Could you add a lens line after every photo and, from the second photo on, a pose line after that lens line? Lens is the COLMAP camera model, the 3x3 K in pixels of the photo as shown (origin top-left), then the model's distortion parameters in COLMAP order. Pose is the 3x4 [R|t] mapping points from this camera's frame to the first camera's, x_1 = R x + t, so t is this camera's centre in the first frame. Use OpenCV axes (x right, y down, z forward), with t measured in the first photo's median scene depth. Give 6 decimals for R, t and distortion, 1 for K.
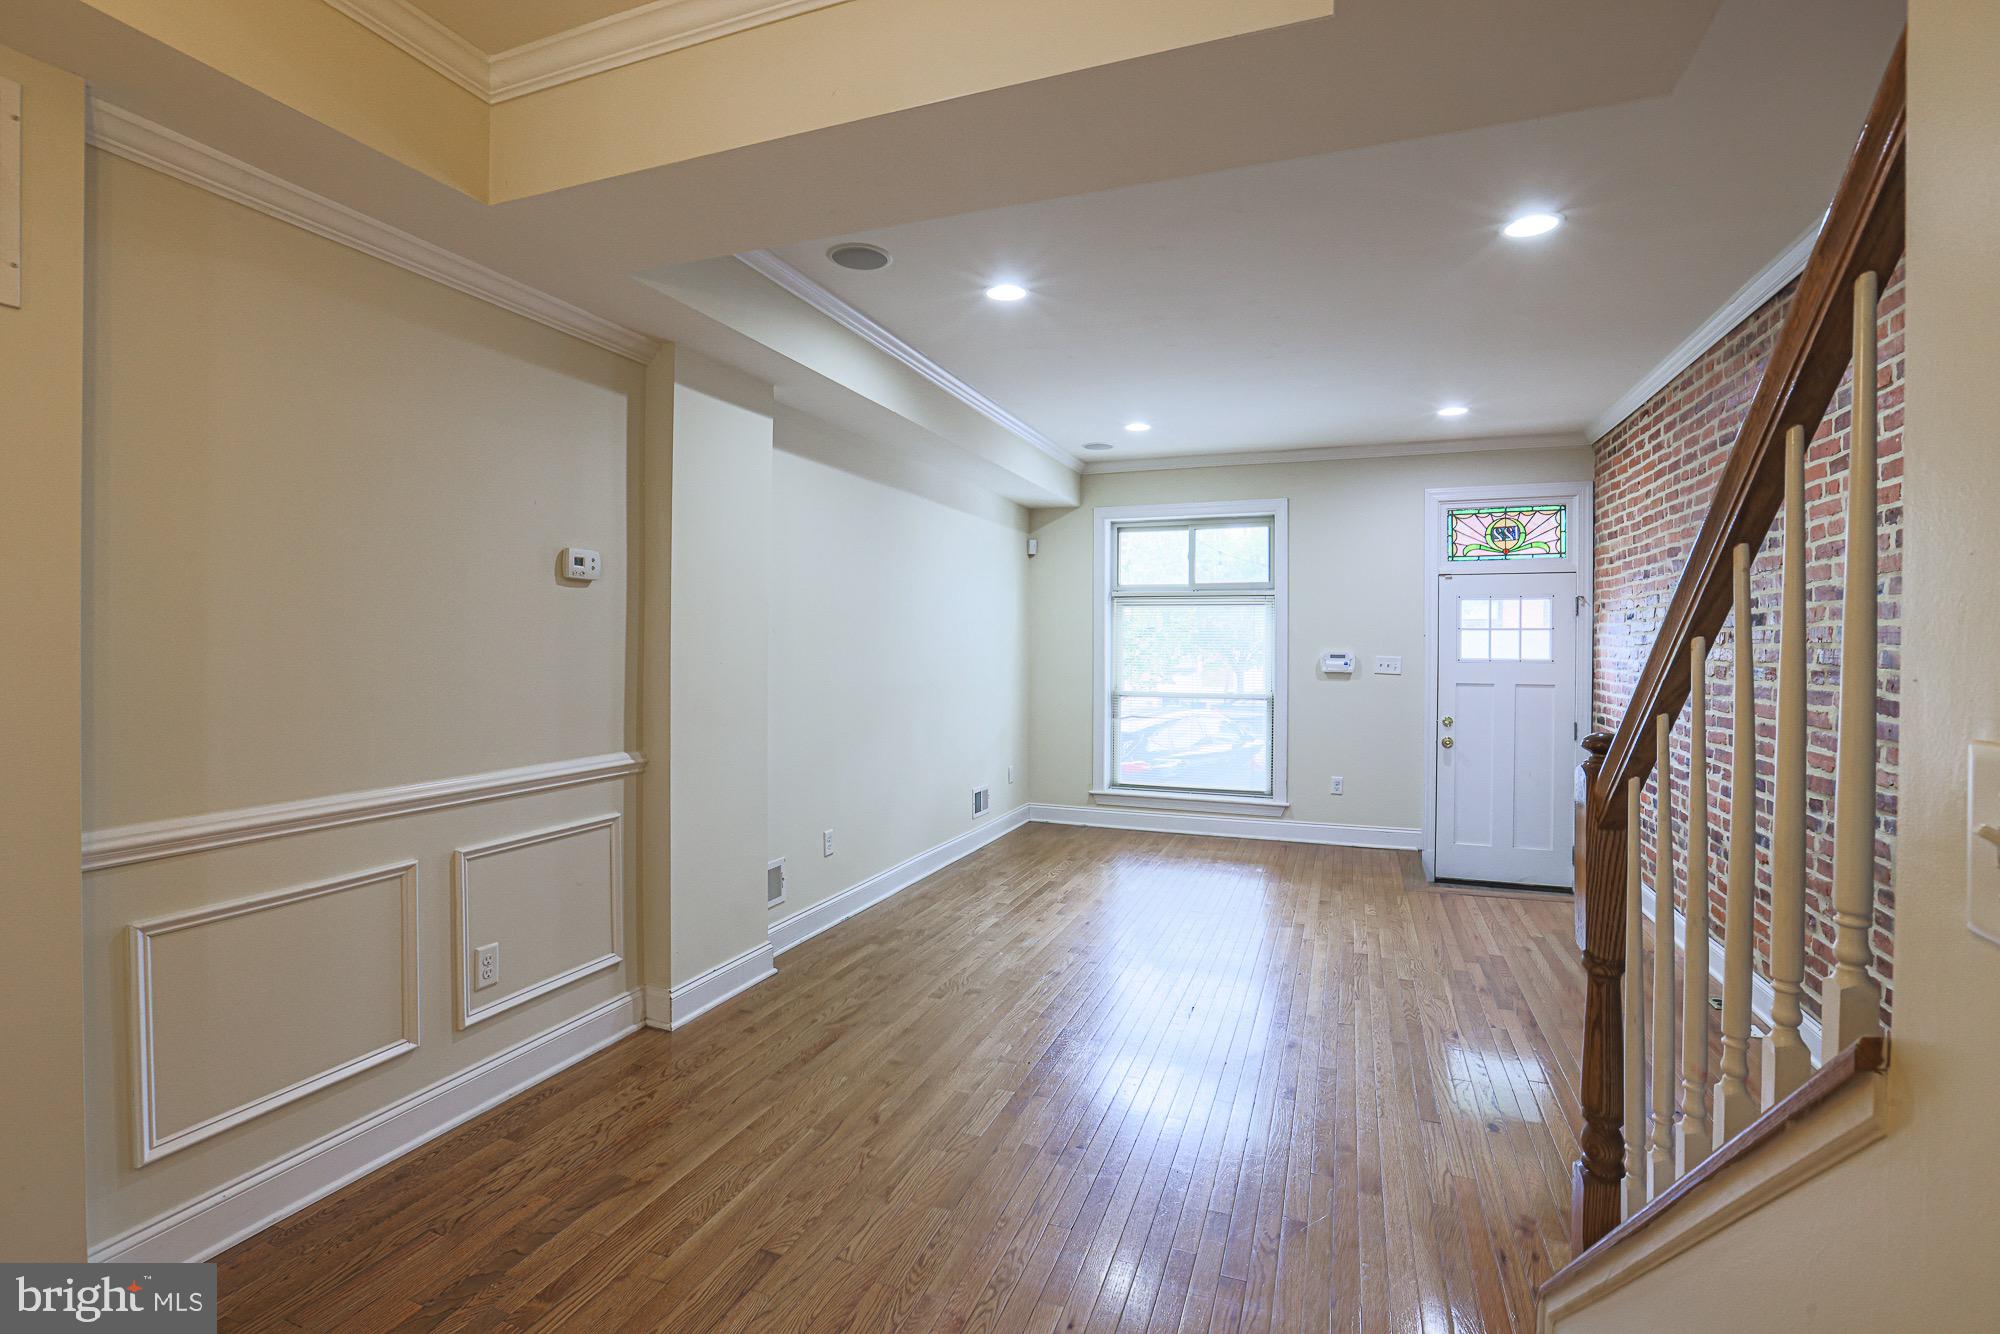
lens RADIAL K [[934.1, 0, 1000.6], [0, 934.1, 646.6], [0, 0, 1]] dist [-0.037680, 0.003909]
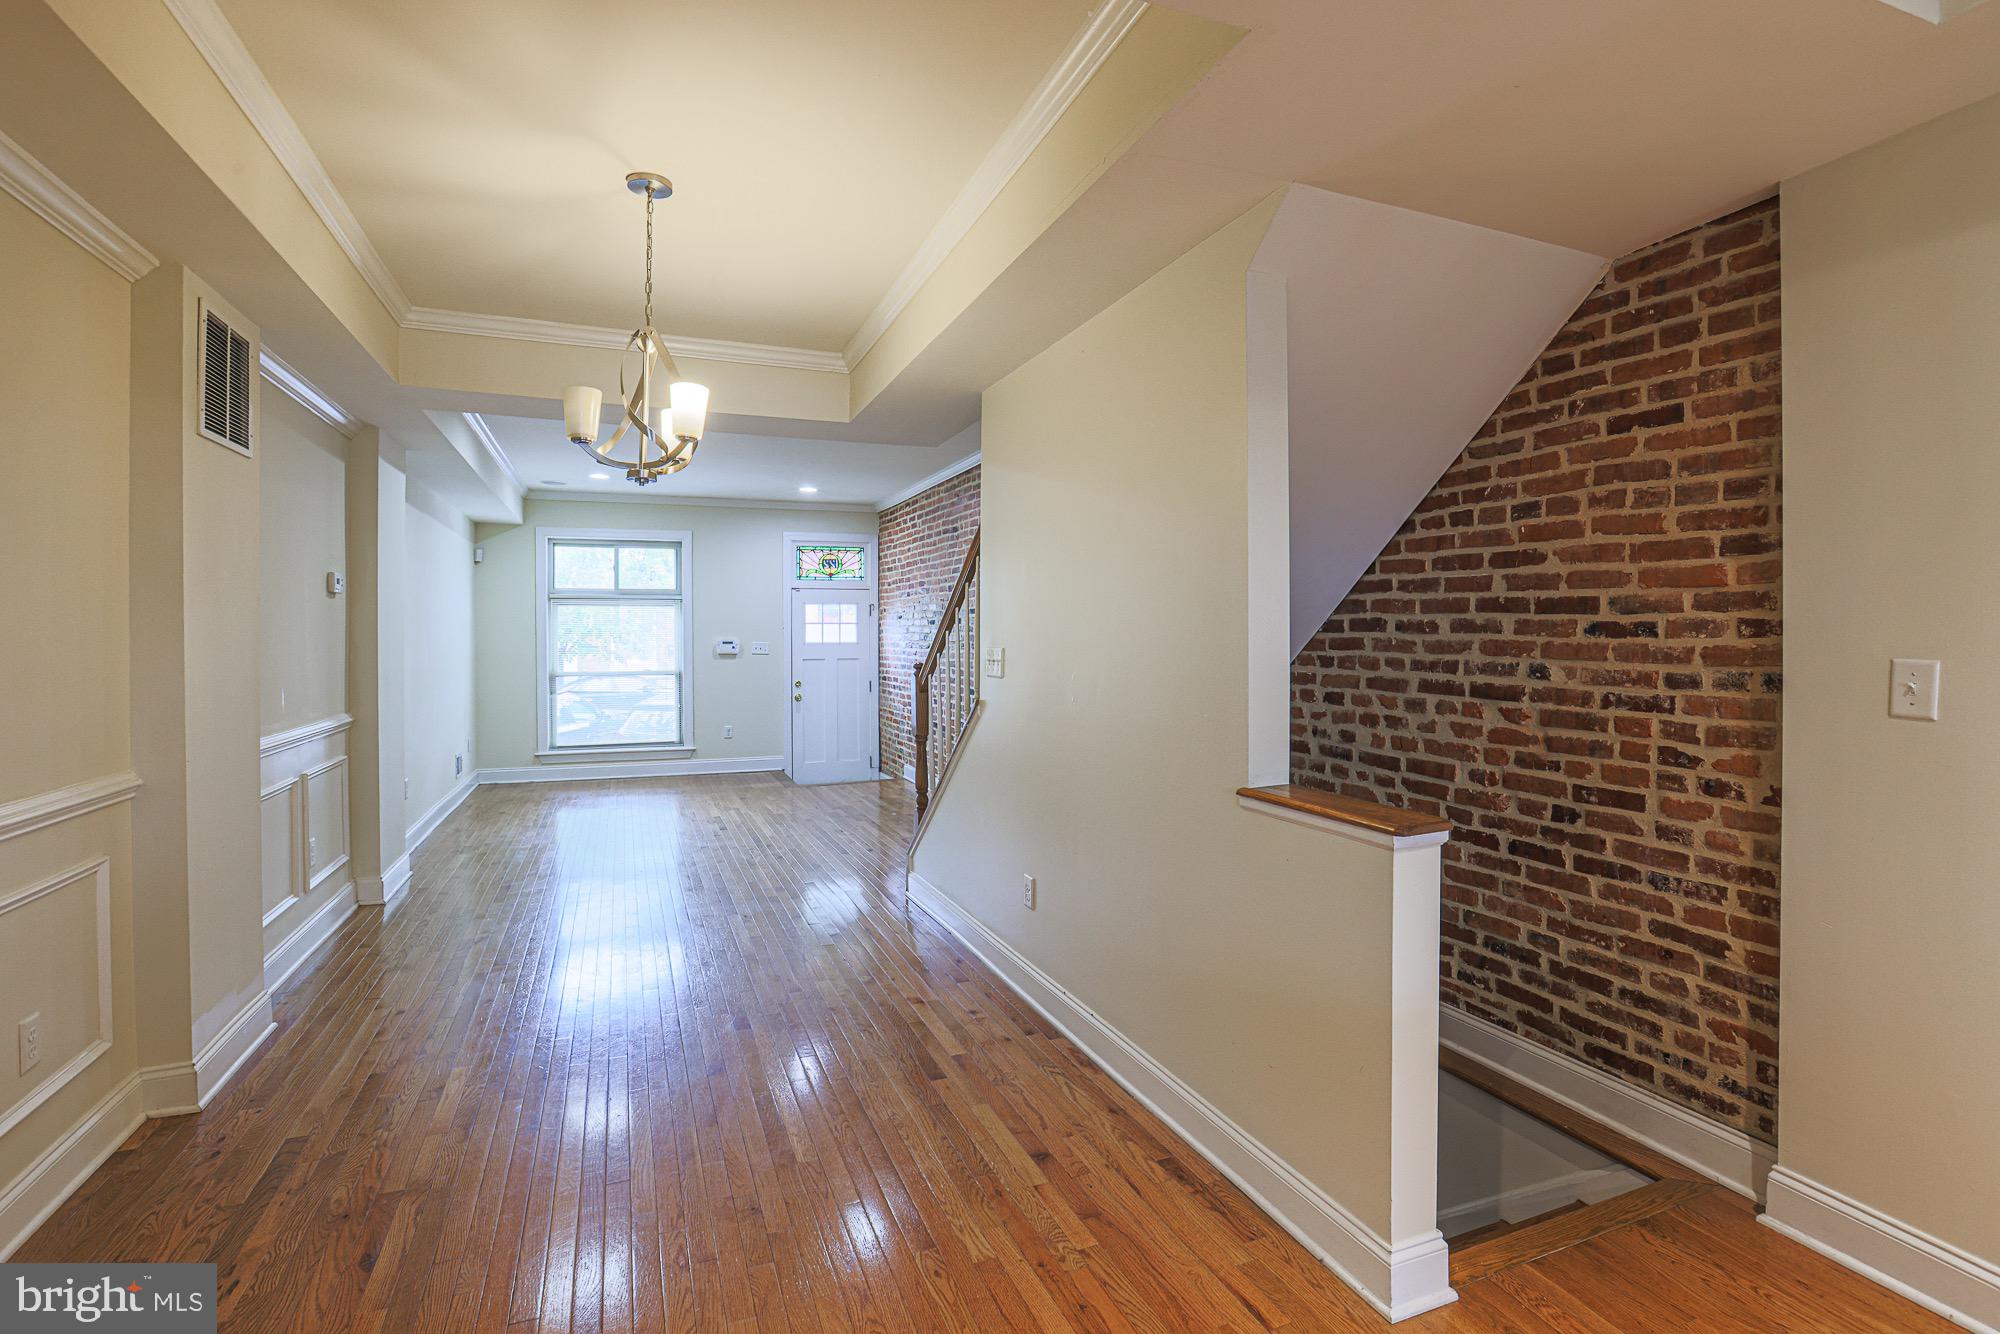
lens RADIAL K [[934.1, 0, 997.7], [0, 934.1, 640.8], [0, 0, 1]] dist [-0.037680, 0.003909]
pose [[0.740113, -0.012687, 0.672362, -0.318522], [0.009431, 0.999920, 0.008487, -0.000568], [-0.672416, 0.000059, 0.740174, -0.378442]]
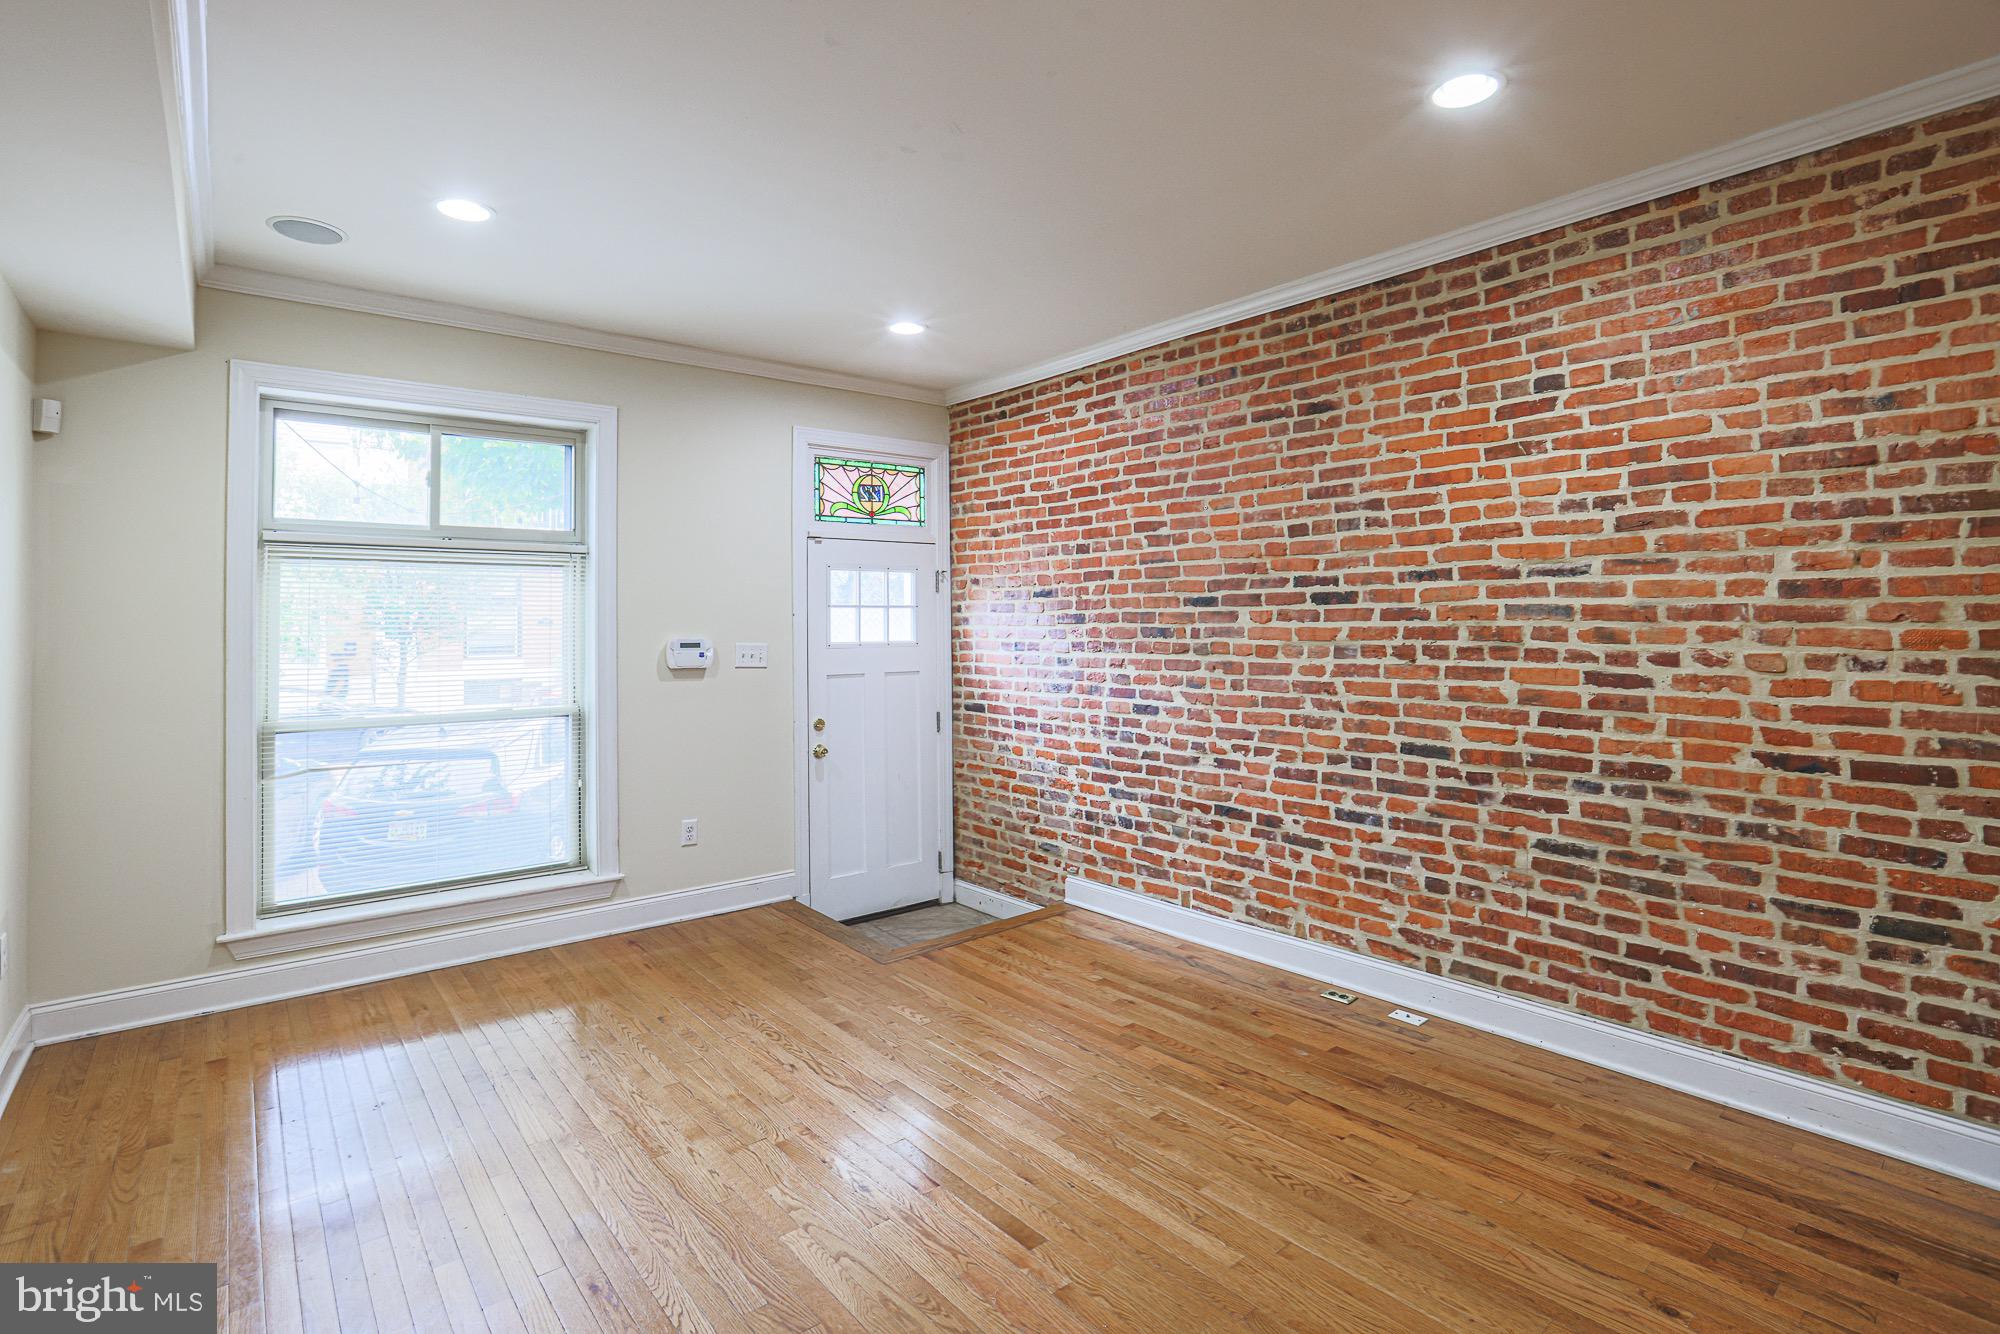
lens RADIAL K [[934.1, 0, 993.4], [0, 934.1, 598.7], [0, 0, 1]] dist [-0.037680, 0.003909]
pose [[0.485622, 0.011484, 0.874093, -0.140988], [0.013595, 0.999694, -0.020688, -0.007157], [-0.874063, 0.021930, 0.485317, 0.487285]]
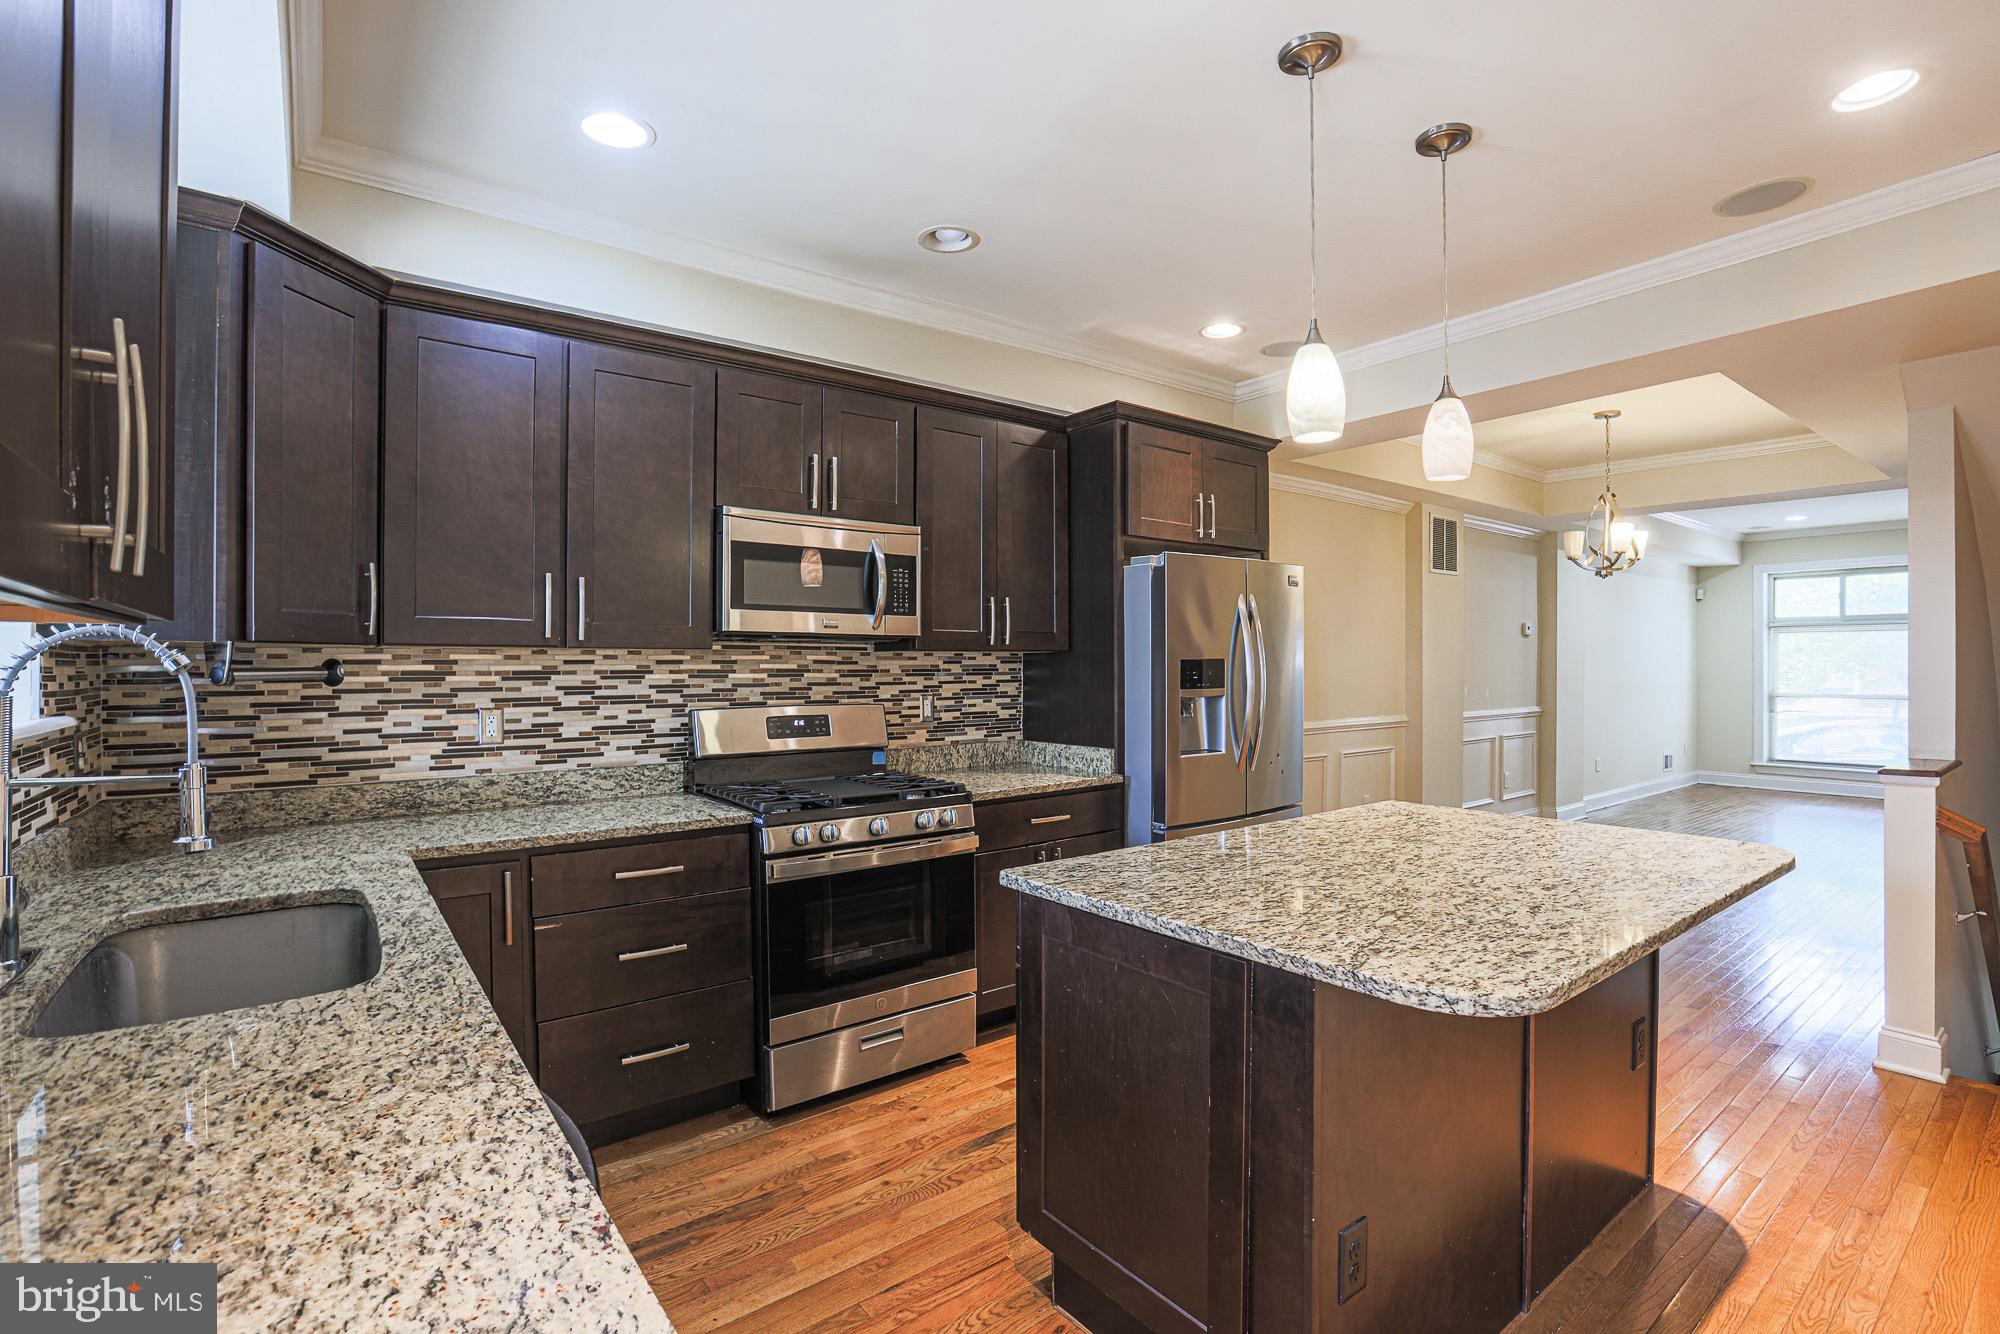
lens RADIAL K [[934.1, 0, 985.8], [0, 934.1, 670.9], [0, 0, 1]] dist [-0.037680, 0.003909]
pose [[0.847477, -0.006436, -0.530793, -0.181023], [0.006888, 0.999976, -0.001127, 0.007972], [0.530787, -0.002701, 0.847501, -0.930515]]
